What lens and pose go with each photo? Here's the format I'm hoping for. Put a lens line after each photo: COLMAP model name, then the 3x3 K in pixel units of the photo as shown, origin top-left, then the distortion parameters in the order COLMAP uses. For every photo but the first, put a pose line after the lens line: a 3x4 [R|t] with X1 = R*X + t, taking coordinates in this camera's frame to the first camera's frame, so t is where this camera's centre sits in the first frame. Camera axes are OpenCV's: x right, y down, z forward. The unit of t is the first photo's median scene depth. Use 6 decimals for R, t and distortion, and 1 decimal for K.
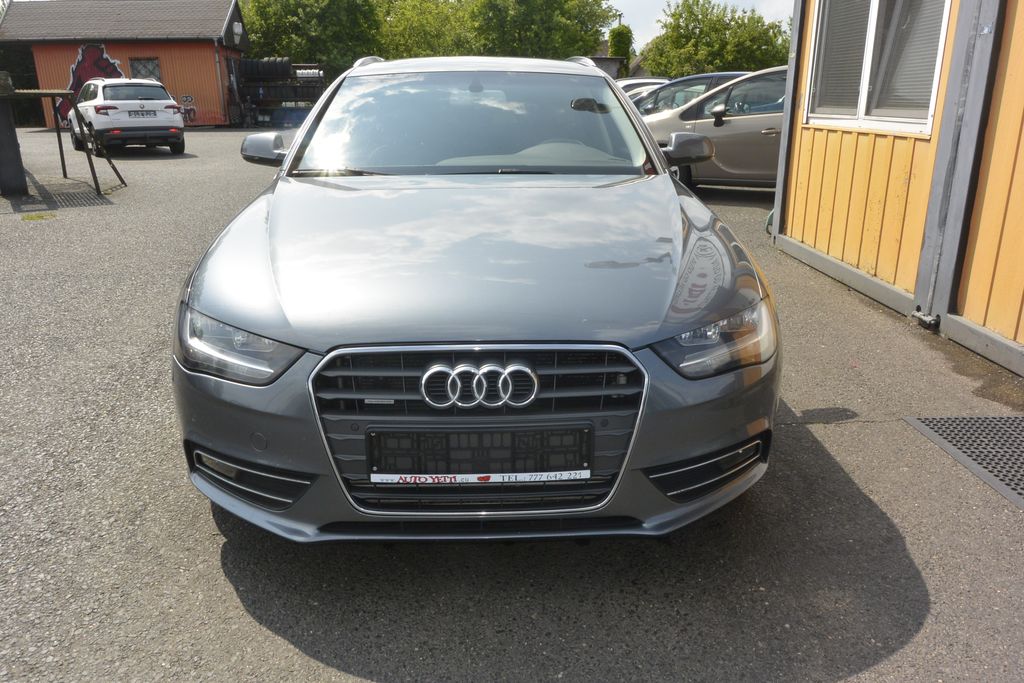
lens RADIAL K [[778.8, 0, 510.0], [0, 778.8, 347.4], [0, 0, 1]] dist [-0.005454, 0.012180]
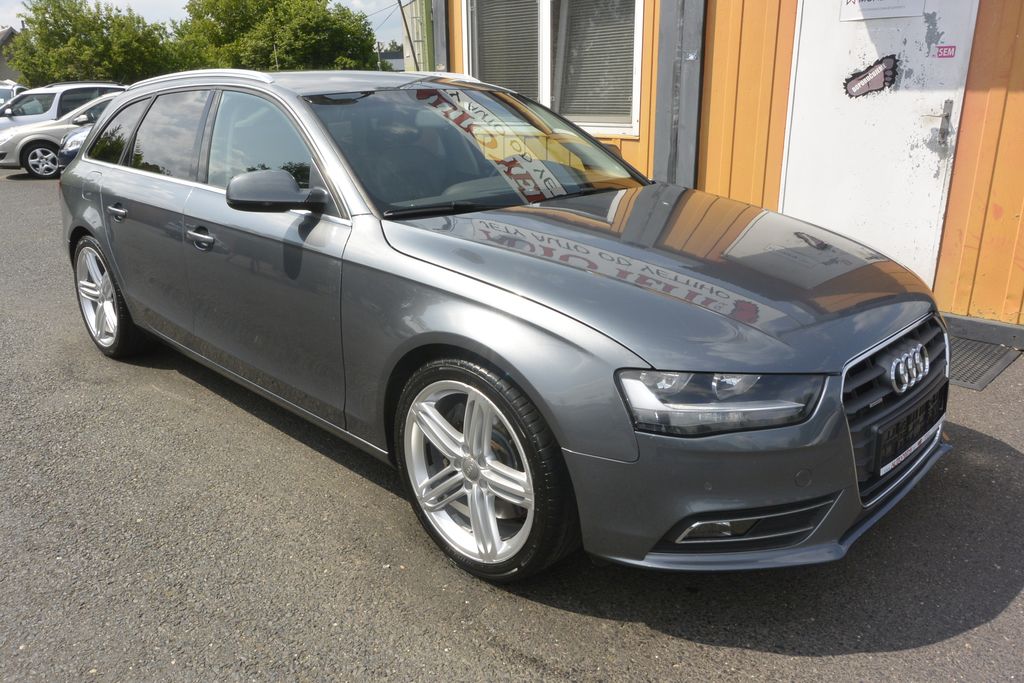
lens RADIAL K [[778.8, 0, 505.8], [0, 778.8, 343.2], [0, 0, 1]] dist [-0.005454, 0.012180]
pose [[0.728750, -0.213658, 0.650595, -0.091672], [0.218355, 0.972987, 0.074947, -0.015274], [-0.649033, 0.087443, 0.755718, 0.037113]]
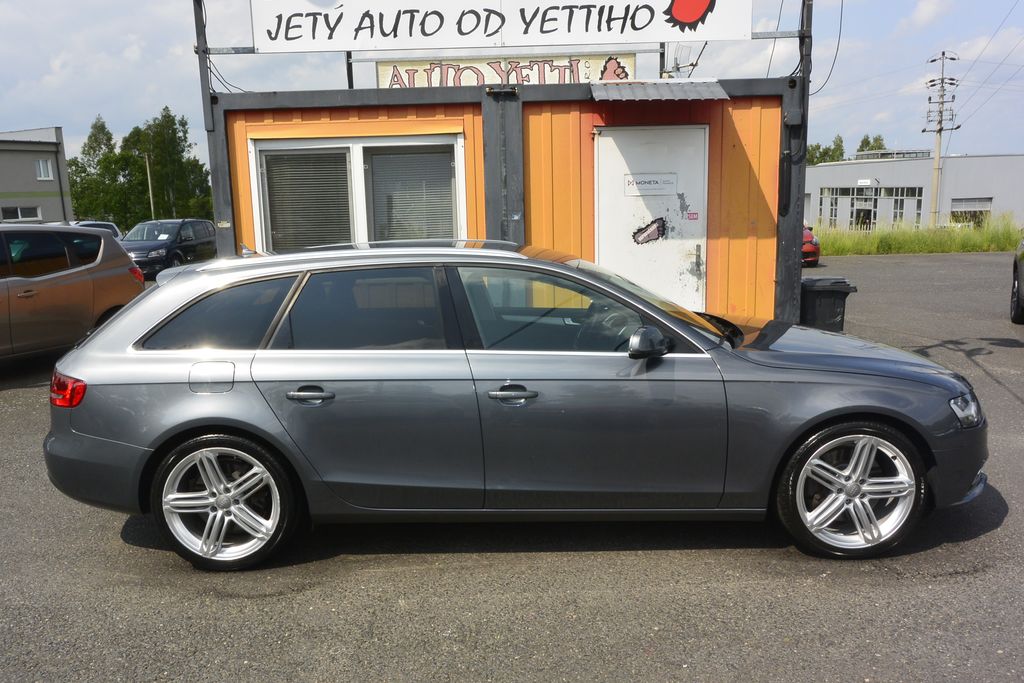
lens RADIAL K [[778.8, 0, 507.1], [0, 778.8, 340.5], [0, 0, 1]] dist [-0.005454, 0.012180]
pose [[0.047309, -0.163525, 0.985404, -0.177948], [0.331934, 0.933021, 0.138896, -0.061540], [-0.942116, 0.320518, 0.098420, 0.144348]]
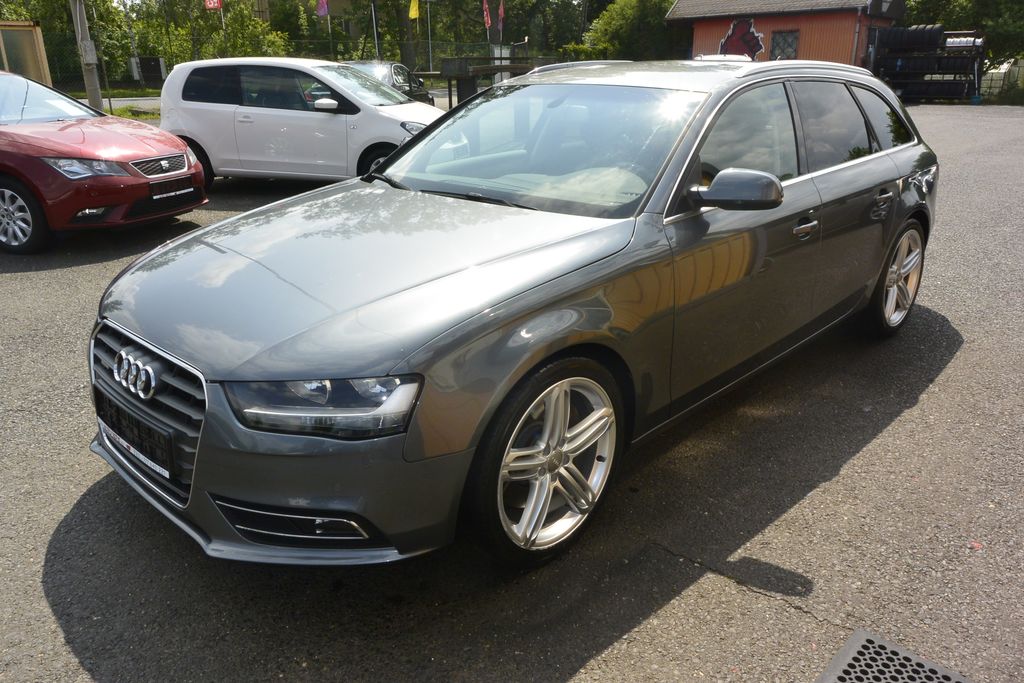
lens RADIAL K [[778.8, 0, 512.0], [0, 778.8, 349.8], [0, 0, 1]] dist [-0.005454, 0.012180]
pose [[0.687014, 0.249985, -0.682290, 0.087161], [-0.221281, 0.966338, 0.131245, -0.020268], [0.692132, 0.060811, 0.719205, 0.038381]]
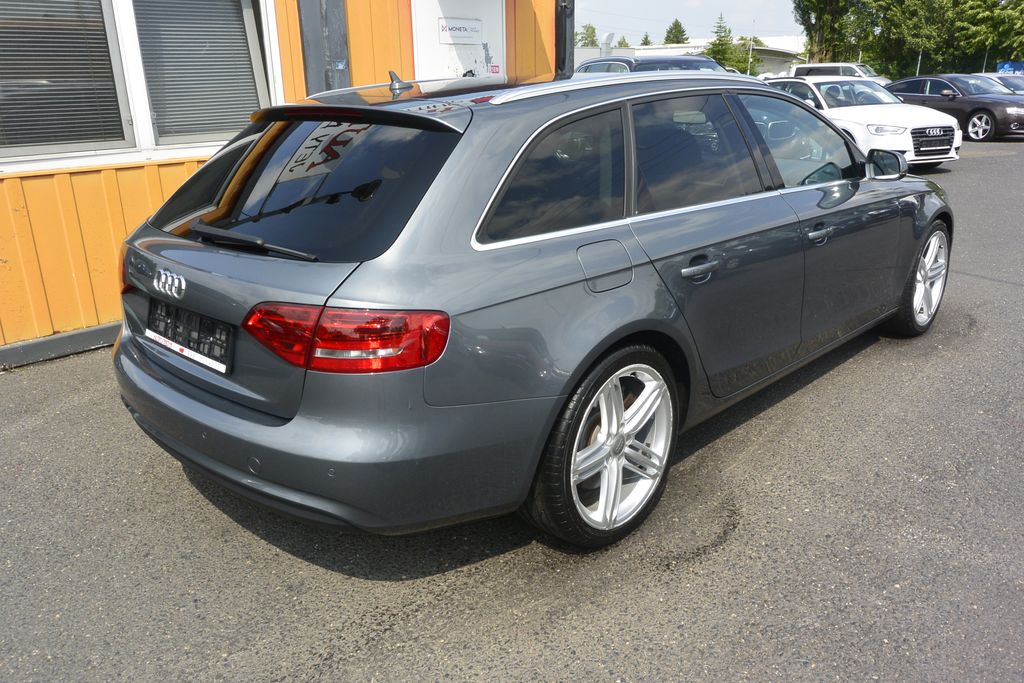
lens RADIAL K [[778.8, 0, 502.7], [0, 778.8, 338.6], [0, 0, 1]] dist [-0.005454, 0.012180]
pose [[-0.681754, -0.212603, 0.700008, -0.100579], [0.248870, 0.832379, 0.495186, -0.095139], [-0.687950, 0.511806, -0.514567, 0.271239]]
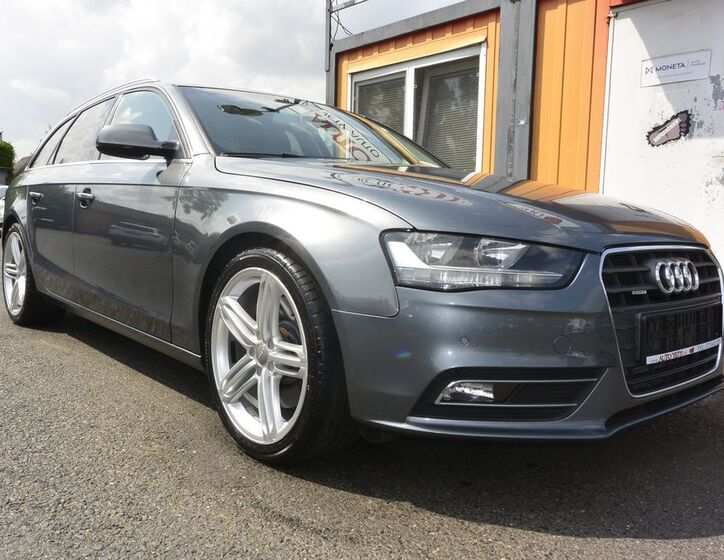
lens RADIAL K [[638.2, 0, 356.9], [0, 638.2, 282.3], [0, 0, 1]] dist [-0.010145, 0.019313]
pose [[0.778827, -0.039819, 0.625973, -0.079516], [0.165645, 0.975611, -0.144032, 0.008983], [-0.604971, 0.215865, 0.766428, 0.039082]]
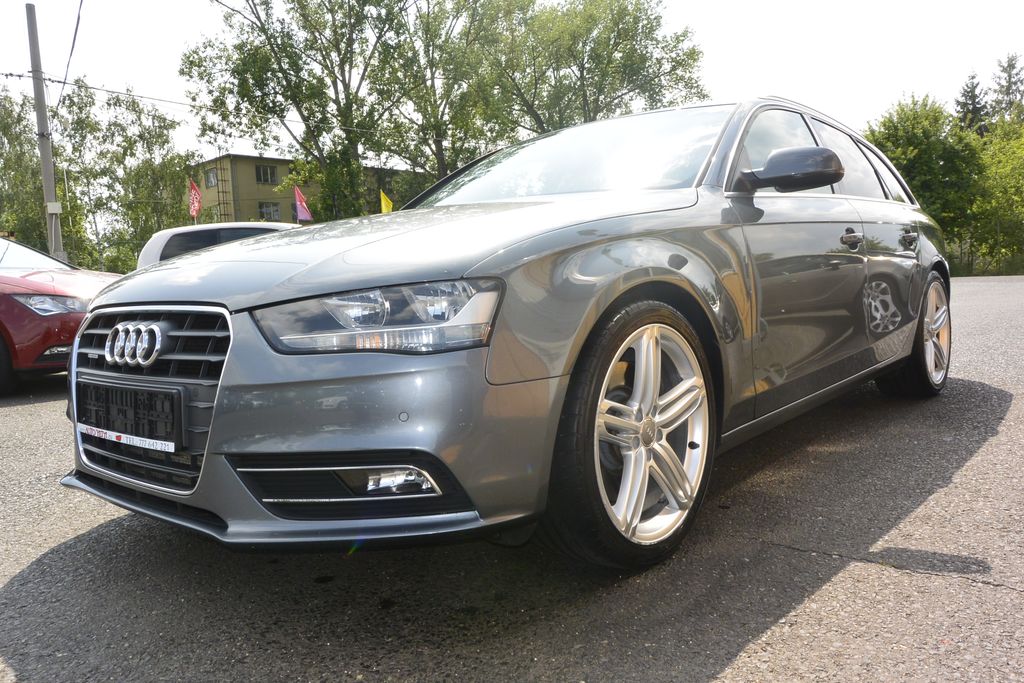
lens RADIAL K [[778.8, 0, 510.4], [0, 778.8, 358.1], [0, 0, 1]] dist [-0.005454, 0.012180]
pose [[0.727029, 0.031067, -0.685904, 0.072847], [-0.164257, 0.977838, -0.129815, 0.008544], [0.666670, 0.207043, 0.716020, 0.044546]]
